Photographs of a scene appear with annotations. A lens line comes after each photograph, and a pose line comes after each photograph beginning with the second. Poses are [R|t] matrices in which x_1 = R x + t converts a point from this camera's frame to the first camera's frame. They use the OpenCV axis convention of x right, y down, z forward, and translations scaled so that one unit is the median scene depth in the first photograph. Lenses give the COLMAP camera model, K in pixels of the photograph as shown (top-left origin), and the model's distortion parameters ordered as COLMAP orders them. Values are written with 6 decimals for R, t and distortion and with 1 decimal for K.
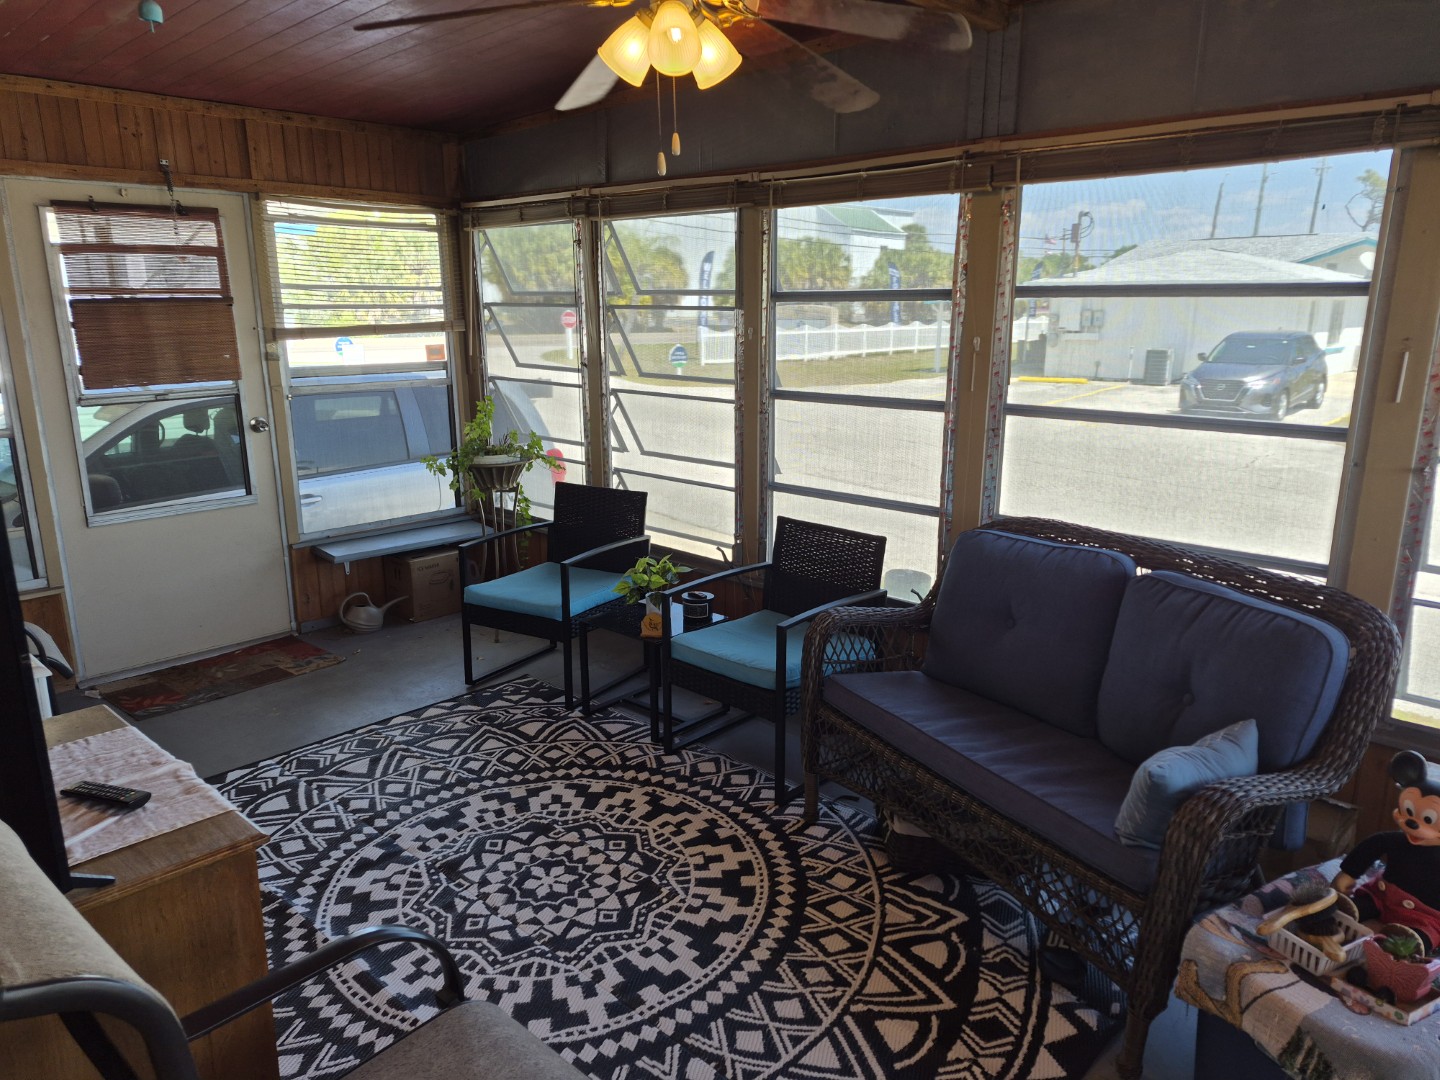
lens RADIAL K [[997.1, 0, 720.0], [0, 997.1, 540.0], [0, 0, 1]] dist [0.000037, -0.001498]
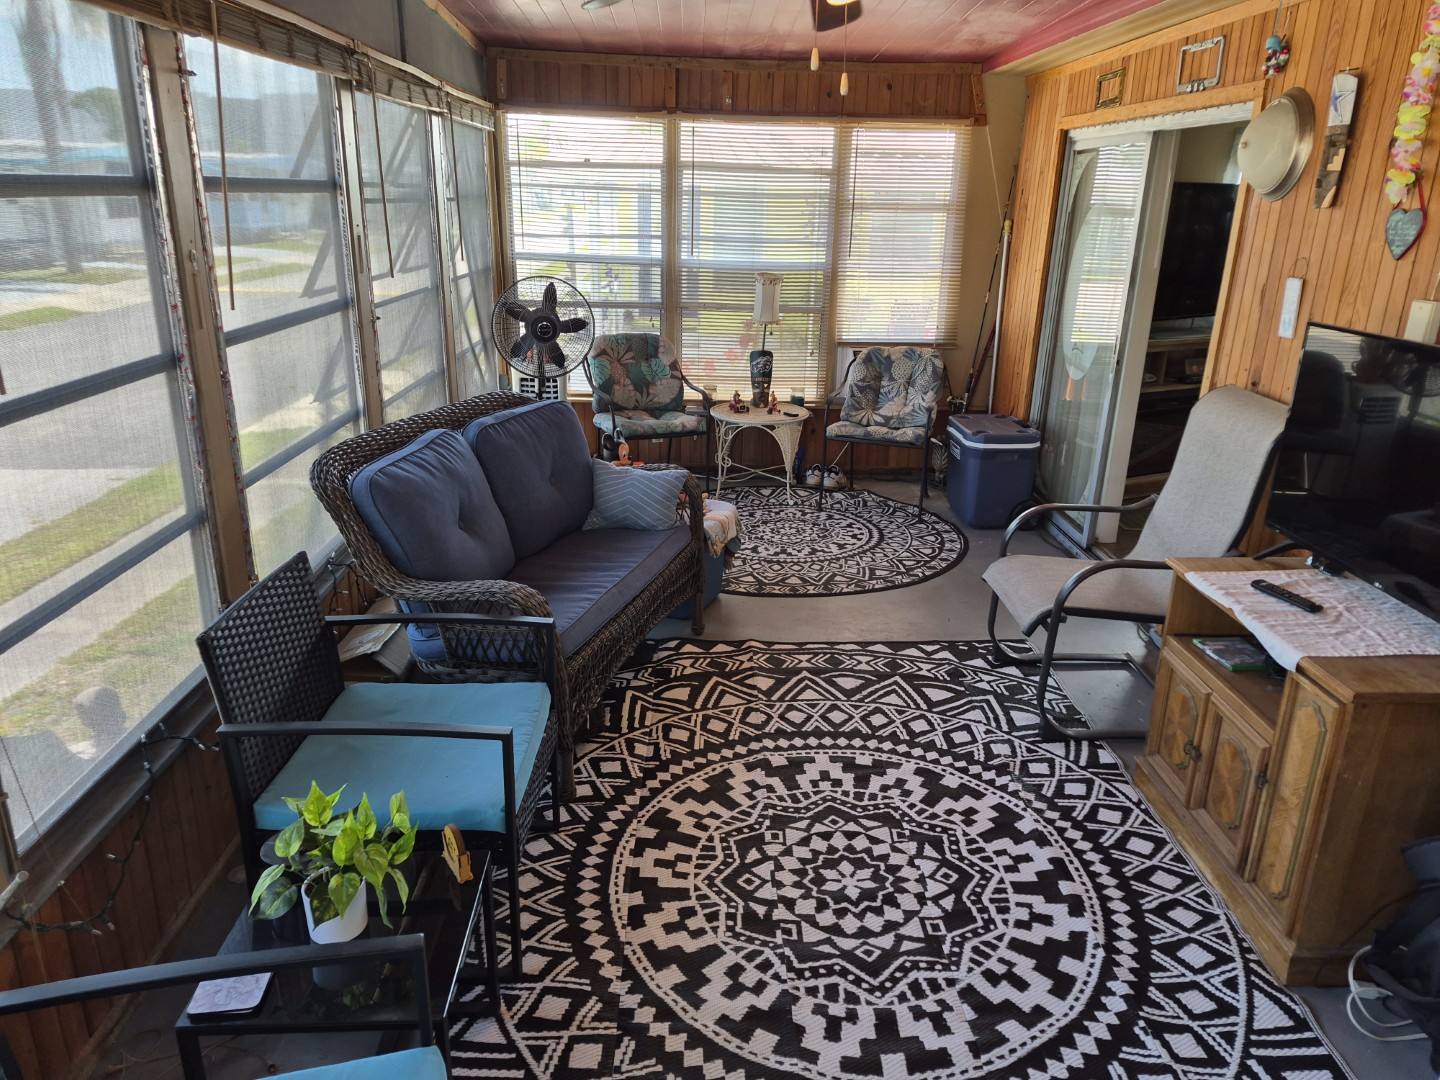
lens RADIAL K [[997.1, 0, 720.0], [0, 997.1, 540.0], [0, 0, 1]] dist [0.000037, -0.001498]
pose [[-0.702942, -0.244159, 0.668026, -0.664721], [0.155370, 0.863835, 0.479217, -0.404155], [-0.694070, 0.440653, -0.569291, 1.571656]]
